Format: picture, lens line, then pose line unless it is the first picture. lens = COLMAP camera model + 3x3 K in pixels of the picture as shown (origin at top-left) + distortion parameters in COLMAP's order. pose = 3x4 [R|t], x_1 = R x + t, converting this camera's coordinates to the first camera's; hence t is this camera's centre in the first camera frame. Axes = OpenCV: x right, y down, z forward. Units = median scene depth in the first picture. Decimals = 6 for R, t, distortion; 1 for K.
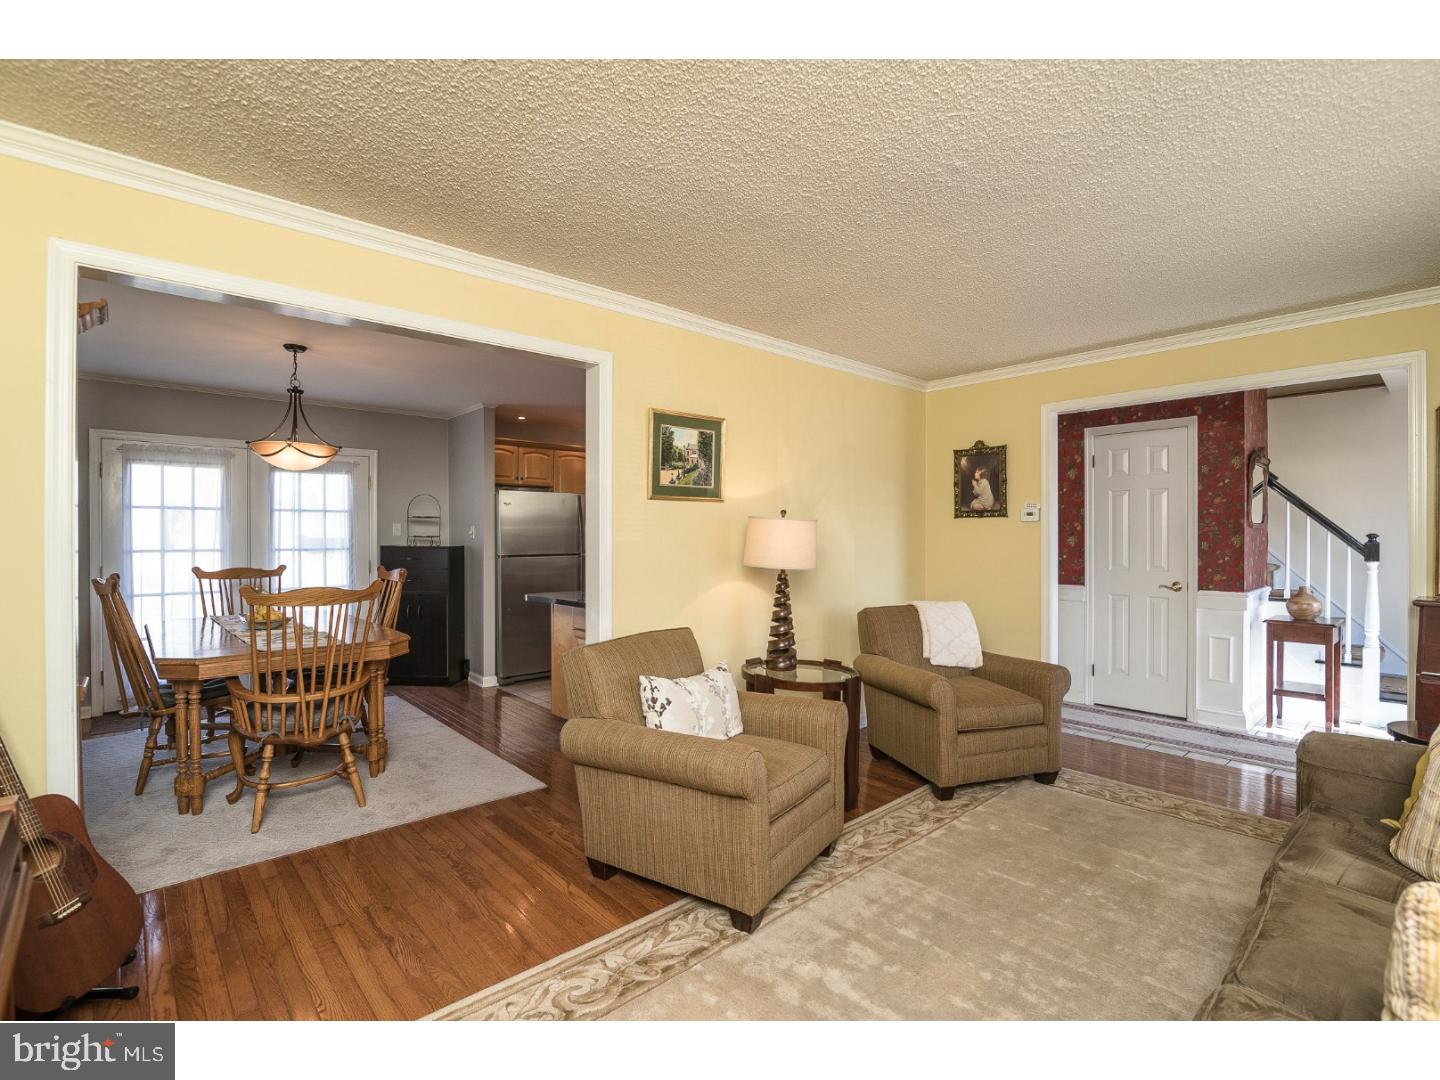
lens RADIAL K [[666.1, 0, 718.9], [0, 666.1, 545.0], [0, 0, 1]] dist [-0.000287, 0.000294]
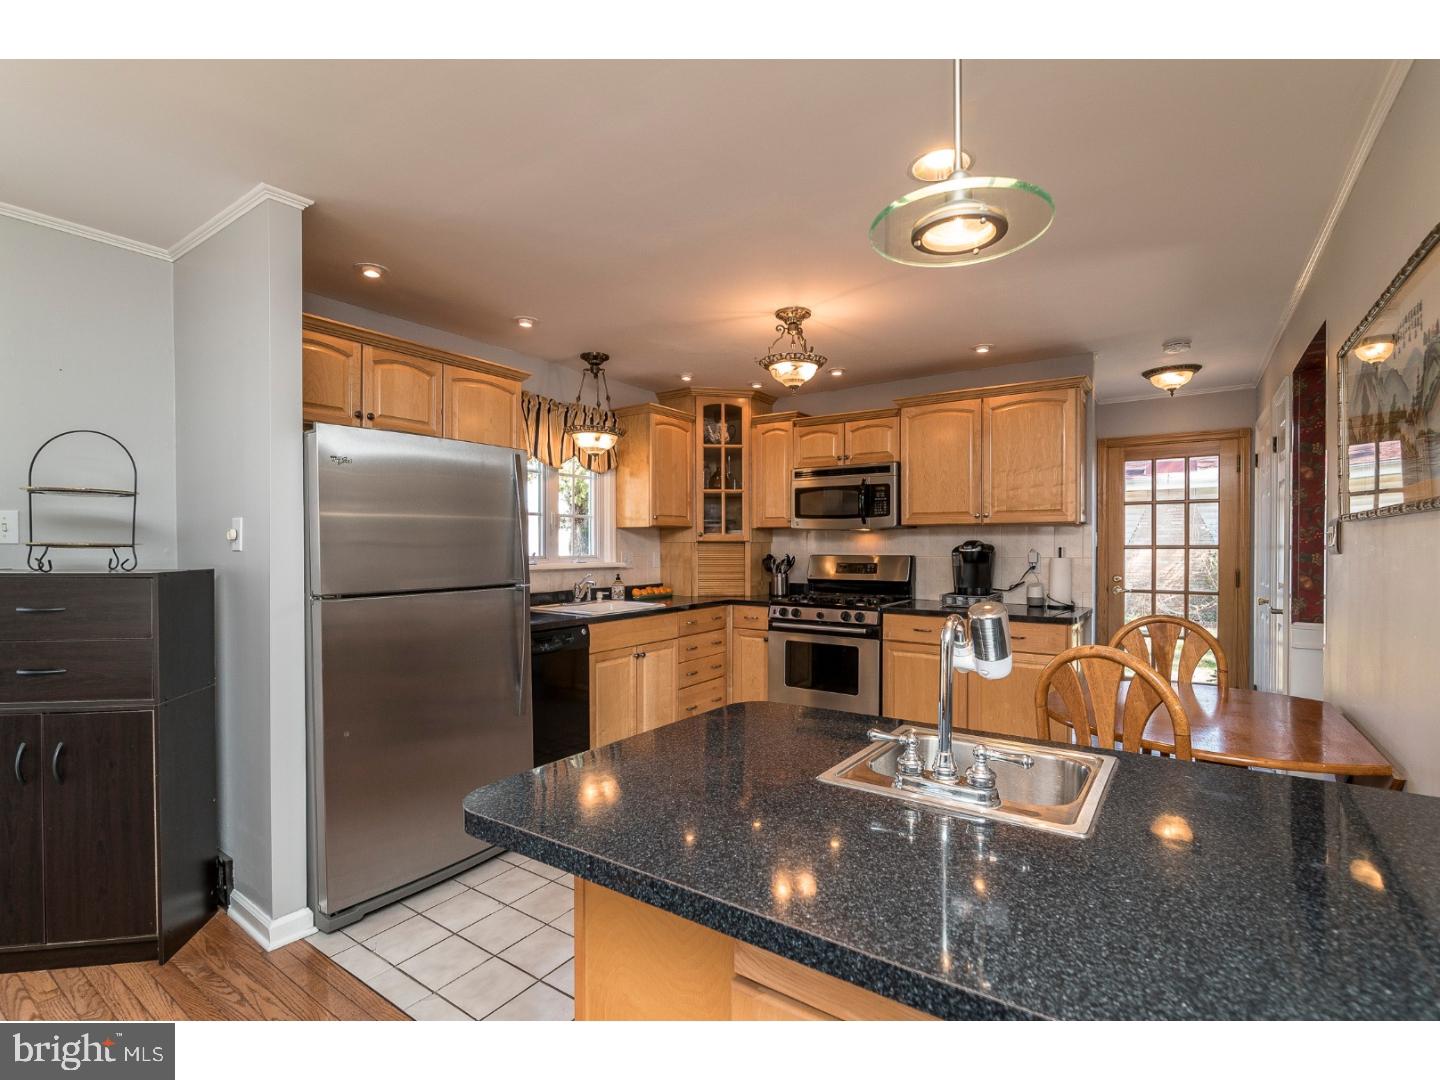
lens RADIAL K [[666.1, 0, 718.9], [0, 666.1, 545.0], [0, 0, 1]] dist [-0.000287, 0.000294]
pose [[0.973193, -0.006224, 0.229905, -0.193791], [0.007269, 0.999967, -0.003697, -0.009907], [-0.229874, 0.005269, 0.973206, 0.577627]]
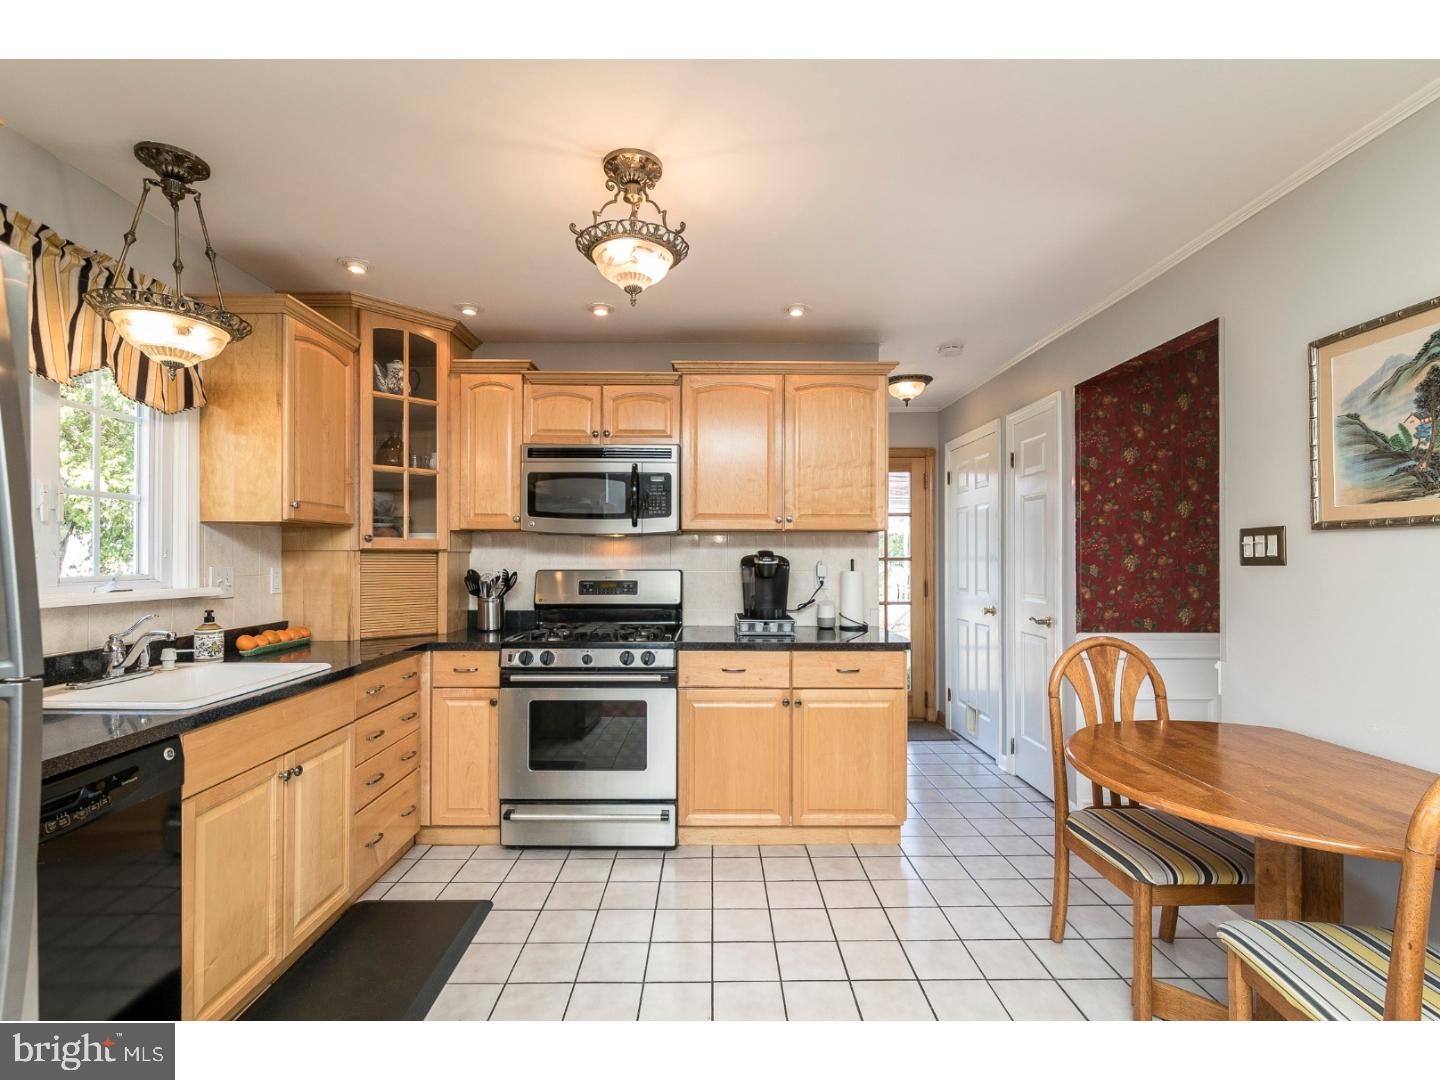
lens RADIAL K [[642.9, 0, 672.1], [0, 642.9, 552.4], [0, 0, 1]] dist [0.002072, 0.000535]
pose [[0.671008, 0.001607, 0.741448, -0.228100], [0.007078, 0.999938, -0.008572, -0.009632], [-0.741416, 0.011000, 0.670955, 0.866661]]
